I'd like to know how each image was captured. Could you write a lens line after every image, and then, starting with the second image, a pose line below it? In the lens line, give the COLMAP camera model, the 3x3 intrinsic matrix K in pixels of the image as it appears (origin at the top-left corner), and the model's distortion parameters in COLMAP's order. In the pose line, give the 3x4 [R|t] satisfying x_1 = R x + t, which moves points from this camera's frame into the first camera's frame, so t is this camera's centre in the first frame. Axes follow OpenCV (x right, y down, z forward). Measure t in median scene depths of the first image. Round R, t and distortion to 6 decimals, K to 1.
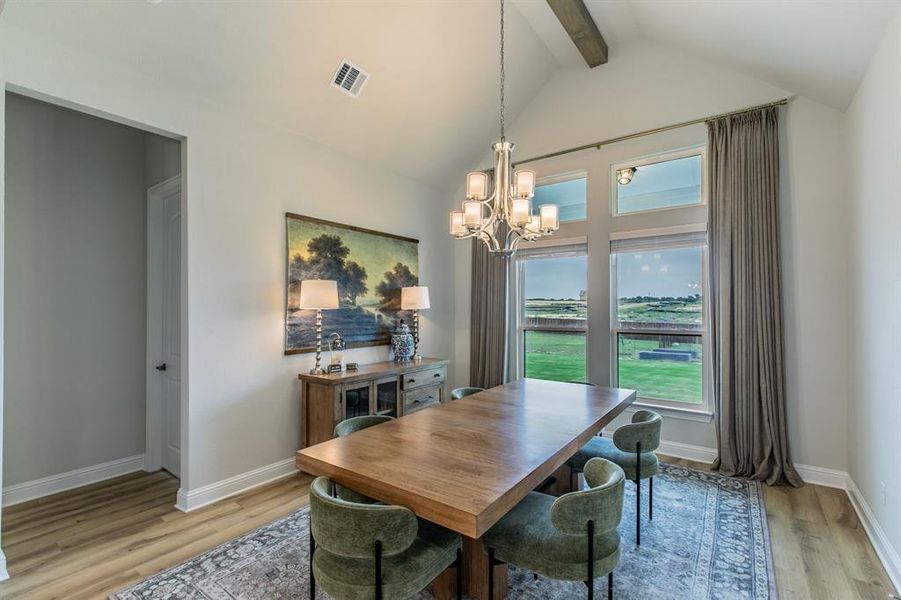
lens RADIAL K [[401.5, 0, 449.9], [0, 401.5, 301.5], [0, 0, 1]] dist [-0.000389, 0.000339]
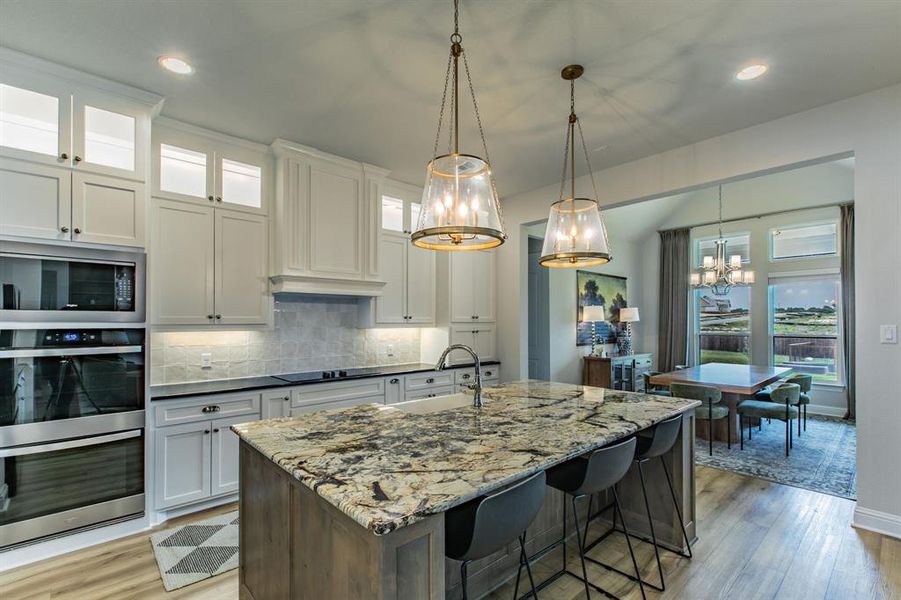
lens RADIAL K [[401.5, 0, 457.4], [0, 401.5, 318.3], [0, 0, 1]] dist [-0.000389, 0.000339]
pose [[0.979195, -0.004803, -0.202863, -0.469312], [0.006616, 0.999944, 0.008260, -0.012404], [0.202812, -0.009430, 0.979172, -0.777971]]
